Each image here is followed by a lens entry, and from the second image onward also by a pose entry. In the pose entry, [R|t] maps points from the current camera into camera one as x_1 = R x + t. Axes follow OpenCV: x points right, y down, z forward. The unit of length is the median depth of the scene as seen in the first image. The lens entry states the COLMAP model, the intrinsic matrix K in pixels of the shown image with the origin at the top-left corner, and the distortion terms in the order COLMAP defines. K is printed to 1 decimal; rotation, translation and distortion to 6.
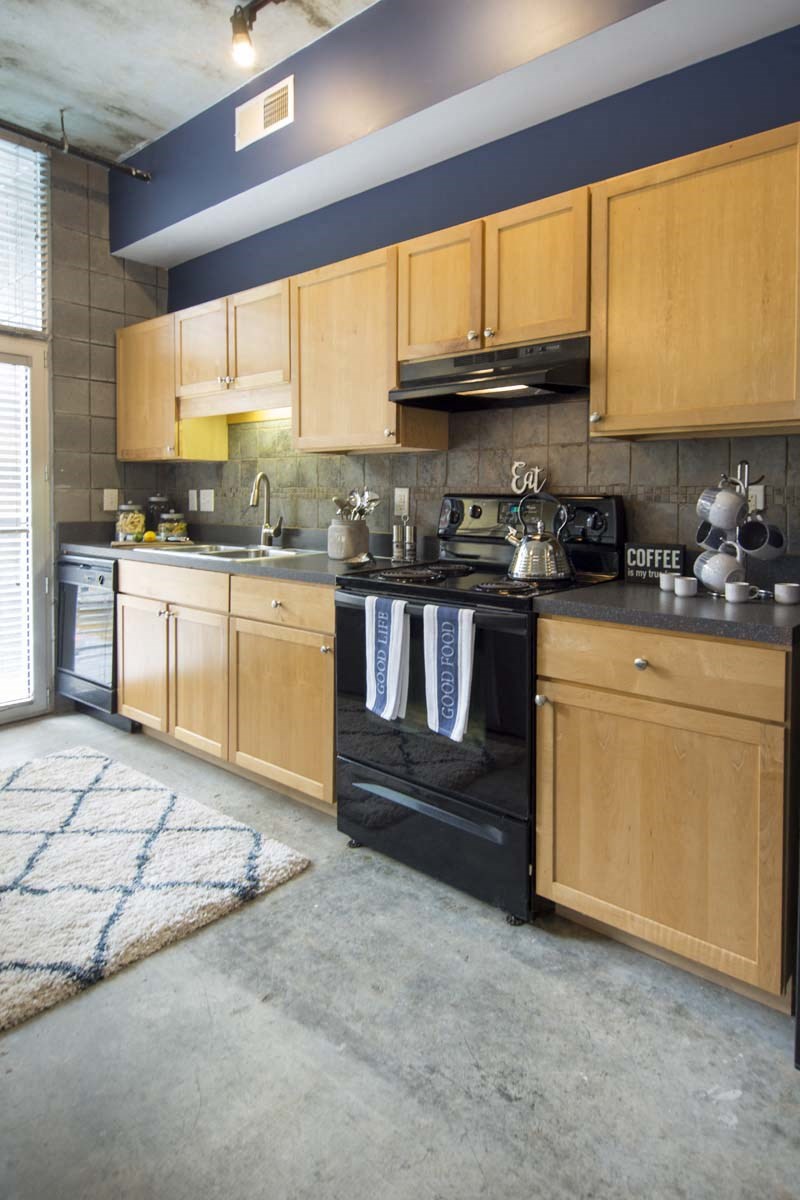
lens RADIAL K [[688.6, 0, 401.7], [0, 688.6, 507.1], [0, 0, 1]] dist [-0.001288, -0.000344]
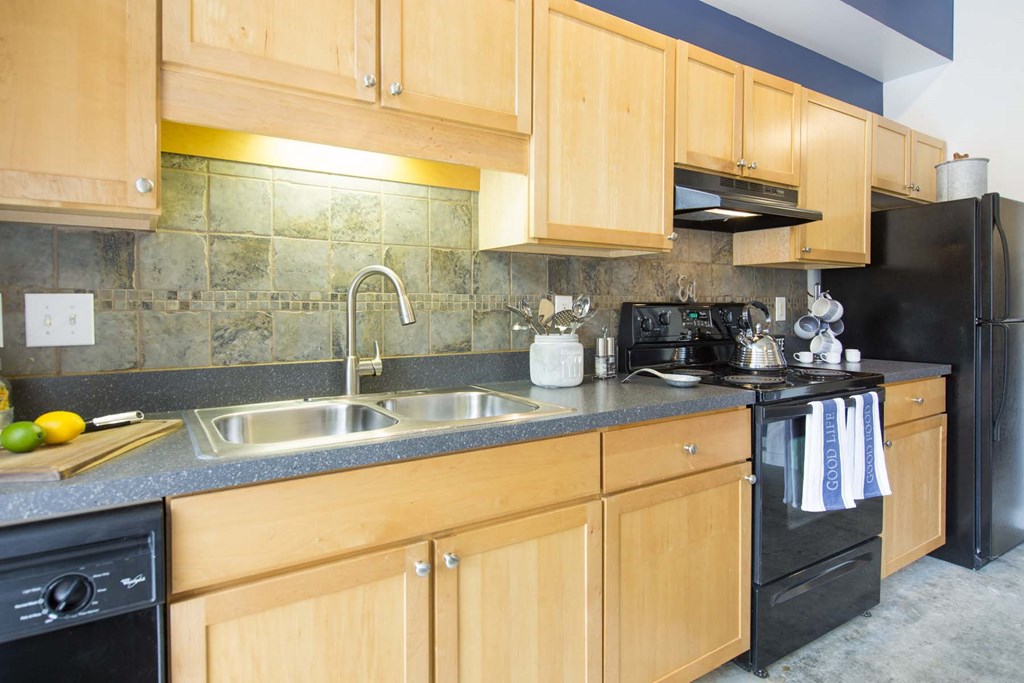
lens RADIAL K [[572.5, 0, 513.2], [0, 572.5, 307.4], [0, 0, 1]] dist [-0.005029, -0.001968]
pose [[0.277386, -0.010625, 0.960700, -0.832110], [0.019790, 0.999790, 0.005343, -0.021243], [-0.960555, 0.017530, 0.277538, 1.006138]]
